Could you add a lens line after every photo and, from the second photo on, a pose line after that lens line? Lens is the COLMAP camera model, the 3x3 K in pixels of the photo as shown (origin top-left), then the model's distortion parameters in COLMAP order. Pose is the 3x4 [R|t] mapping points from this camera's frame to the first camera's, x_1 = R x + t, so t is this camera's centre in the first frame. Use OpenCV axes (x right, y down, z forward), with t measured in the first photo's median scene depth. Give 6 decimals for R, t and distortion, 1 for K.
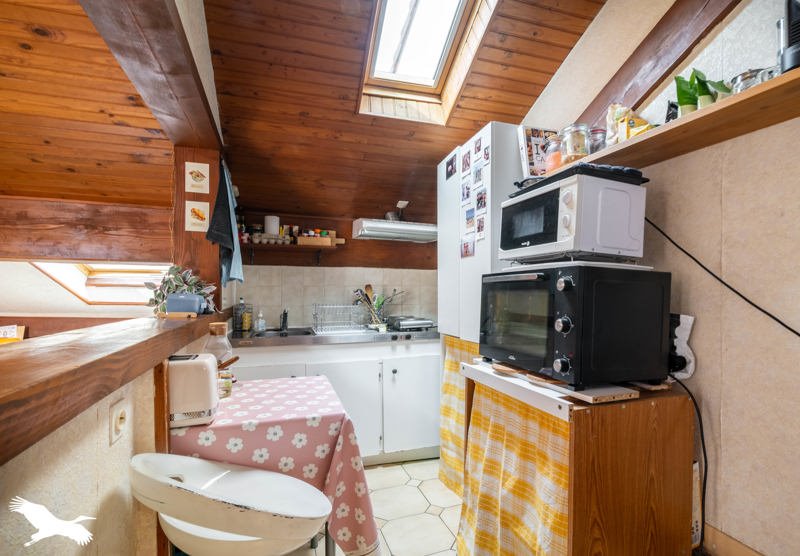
lens RADIAL K [[380.8, 0, 413.3], [0, 380.8, 290.8], [0, 0, 1]] dist [-0.003225, -0.000319]
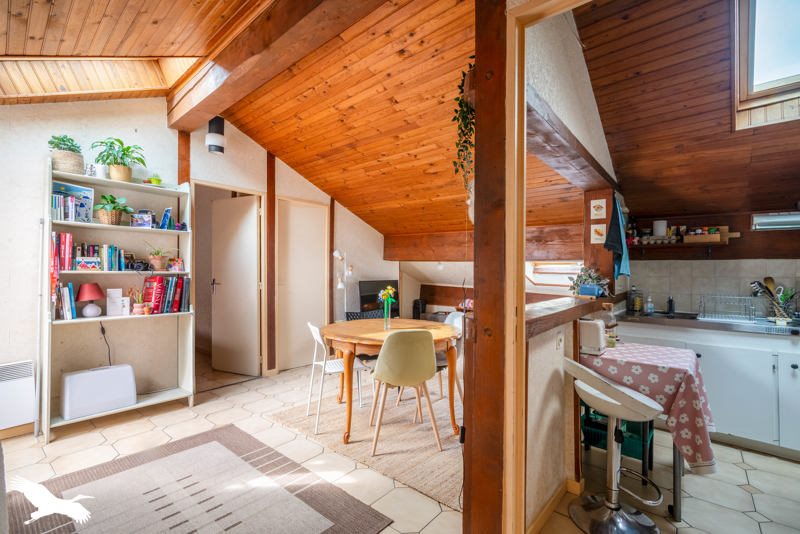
lens RADIAL K [[365.8, 0, 400.0], [0, 365.8, 267.0], [0, 0, 1]] dist [-0.002274, -0.000510]
pose [[0.506795, -0.004544, -0.862055, 0.294402], [-0.003888, 0.999964, -0.007557, -0.042763], [0.862058, 0.007182, 0.506759, -0.434507]]
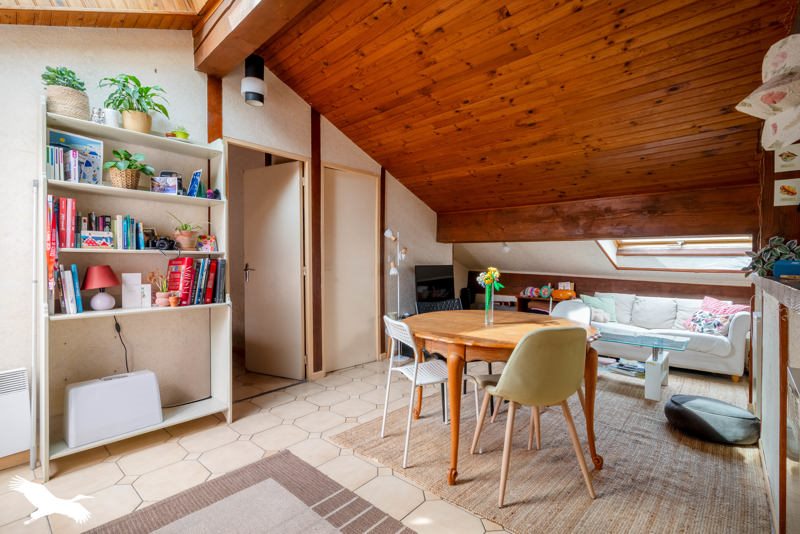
lens RADIAL K [[367.3, 0, 402.9], [0, 367.3, 261.2], [0, 0, 1]] dist [-0.002201, -0.000458]
pose [[0.488288, 0.000363, -0.872683, -0.166883], [0.003493, 0.999991, 0.002370, 0.002536], [0.872676, -0.004205, 0.488282, -0.503035]]
